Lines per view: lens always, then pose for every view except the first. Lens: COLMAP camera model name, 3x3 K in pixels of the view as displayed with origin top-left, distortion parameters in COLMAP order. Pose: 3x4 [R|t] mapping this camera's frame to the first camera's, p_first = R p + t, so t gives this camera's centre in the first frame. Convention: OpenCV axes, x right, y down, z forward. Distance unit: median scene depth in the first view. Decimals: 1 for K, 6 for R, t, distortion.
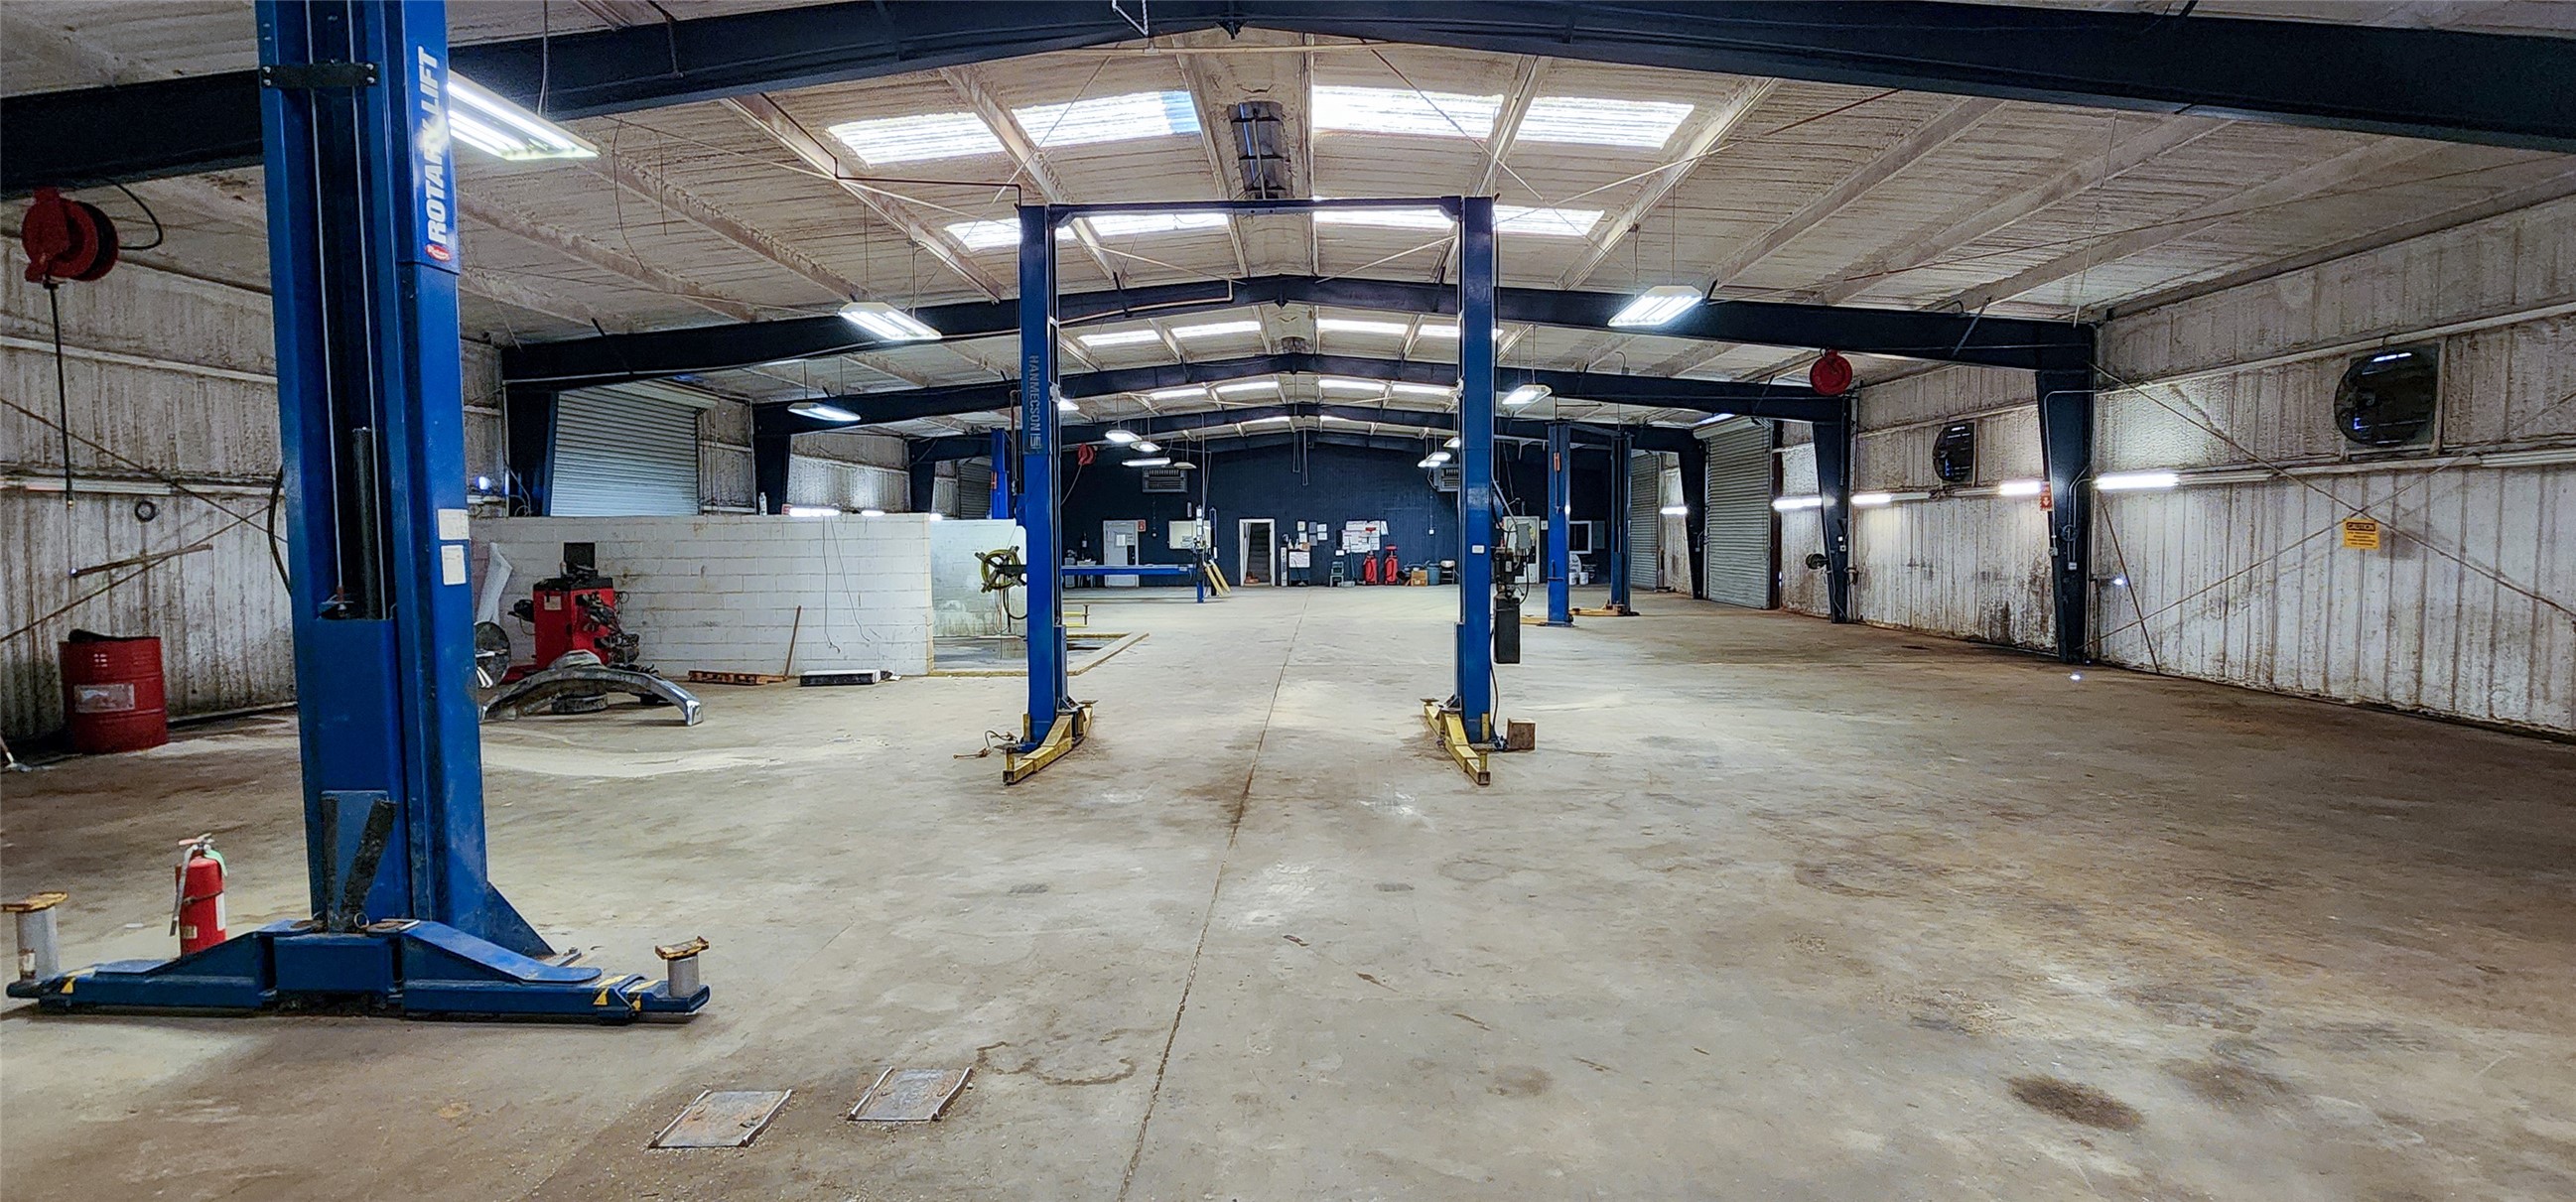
lens RADIAL K [[1093.7, 0, 1288.8], [0, 1093.7, 606.6], [0, 0, 1]] dist [-0.001777, 0.000652]
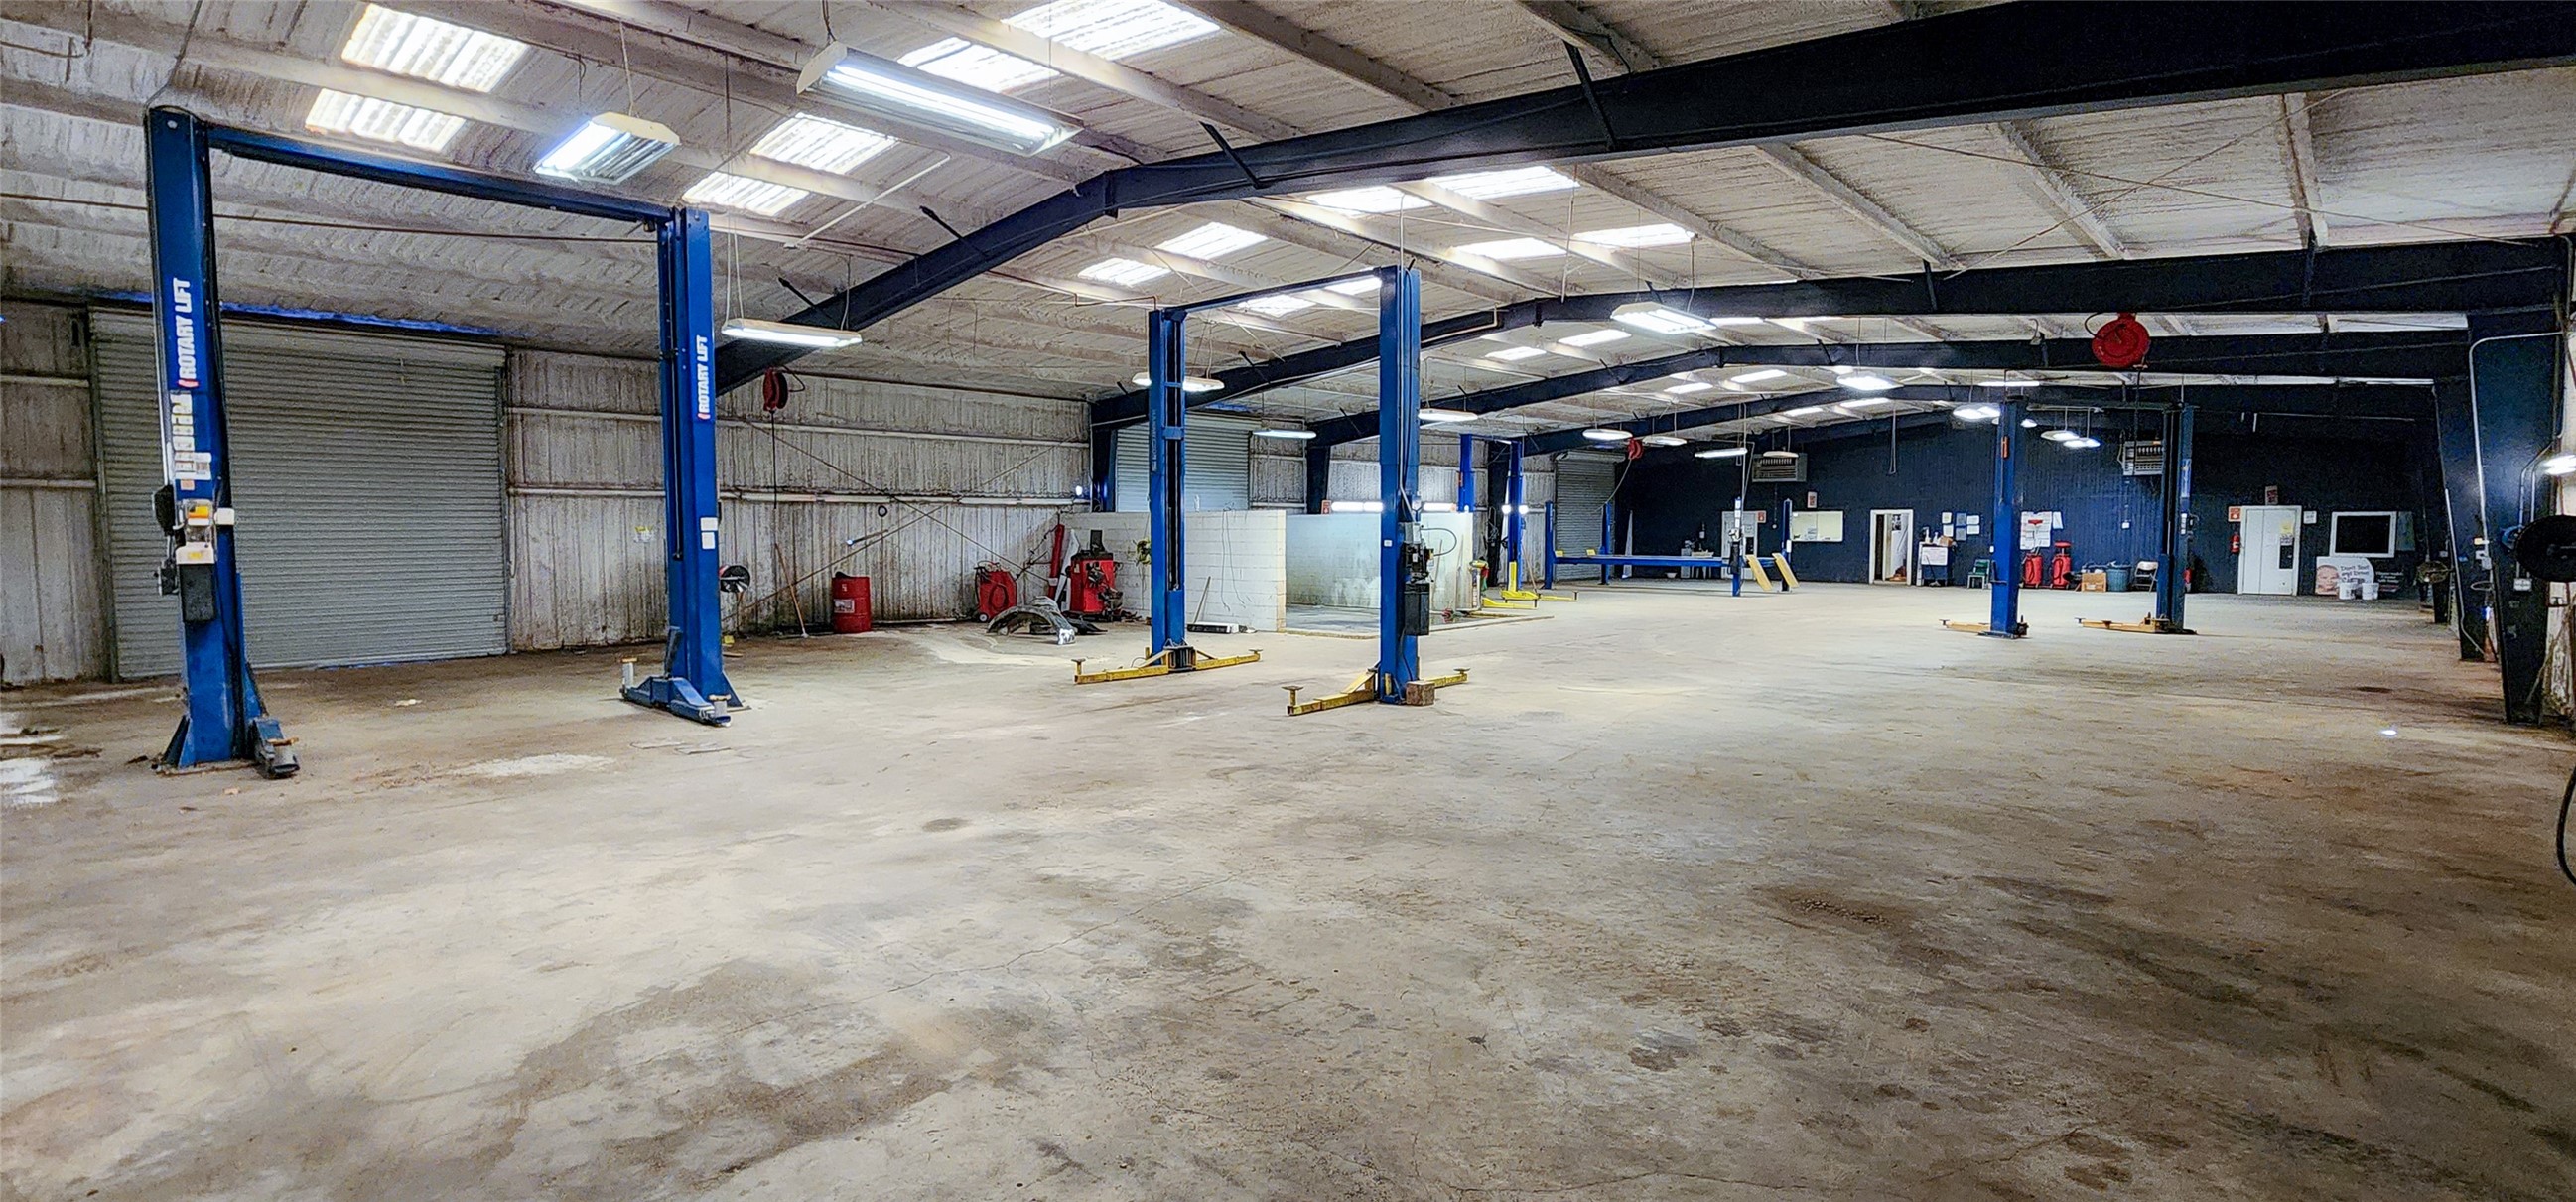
lens RADIAL K [[1093.7, 0, 1285.7], [0, 1093.7, 609.1], [0, 0, 1]] dist [-0.001777, 0.000652]
pose [[0.779537, 0.055173, -0.623922, 0.302237], [-0.047092, 0.998456, 0.029454, -0.002937], [0.624584, 0.006421, 0.780932, -0.020861]]
